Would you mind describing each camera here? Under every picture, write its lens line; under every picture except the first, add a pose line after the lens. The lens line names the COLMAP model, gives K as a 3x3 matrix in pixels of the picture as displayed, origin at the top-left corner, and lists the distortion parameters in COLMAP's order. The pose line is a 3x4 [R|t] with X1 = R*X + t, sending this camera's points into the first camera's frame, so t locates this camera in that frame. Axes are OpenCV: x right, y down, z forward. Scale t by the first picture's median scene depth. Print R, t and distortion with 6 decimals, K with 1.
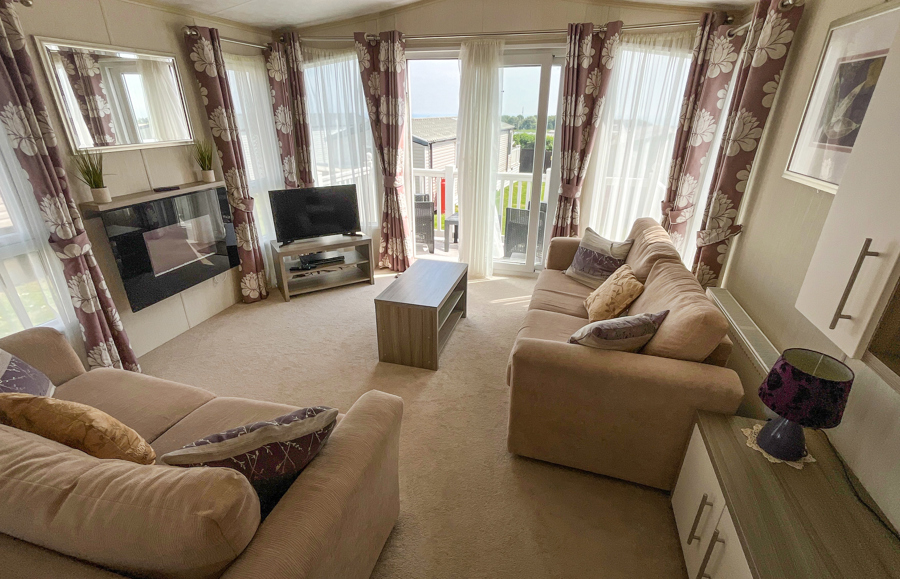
lens RADIAL K [[419.0, 0, 450.7], [0, 419.0, 290.0], [0, 0, 1]] dist [-0.002813, -0.001113]
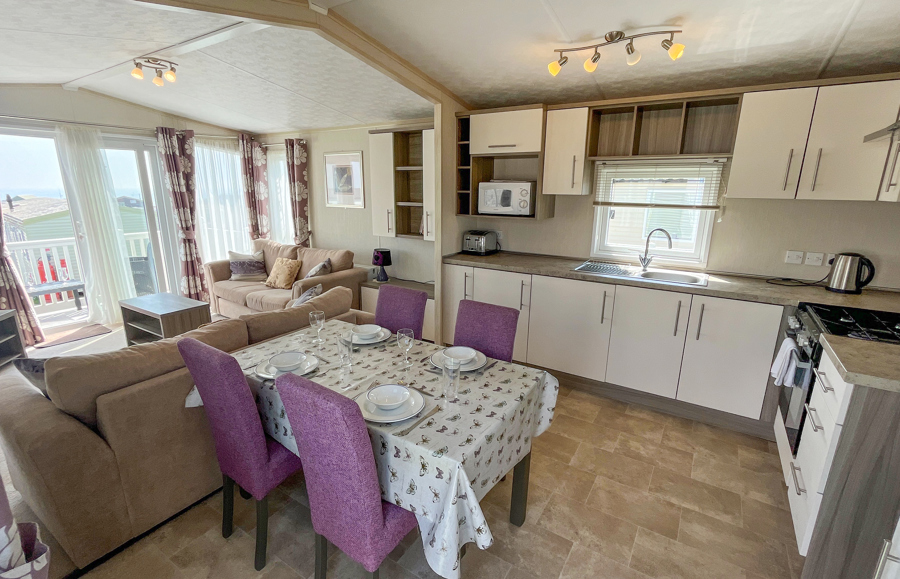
lens RADIAL K [[419.0, 0, 450.9], [0, 419.0, 294.0], [0, 0, 1]] dist [-0.002813, -0.001113]
pose [[0.294393, -0.239662, 0.925146, -0.902929], [0.372180, 0.920372, 0.119992, 0.122069], [-0.880236, 0.308996, 0.360148, -0.266725]]
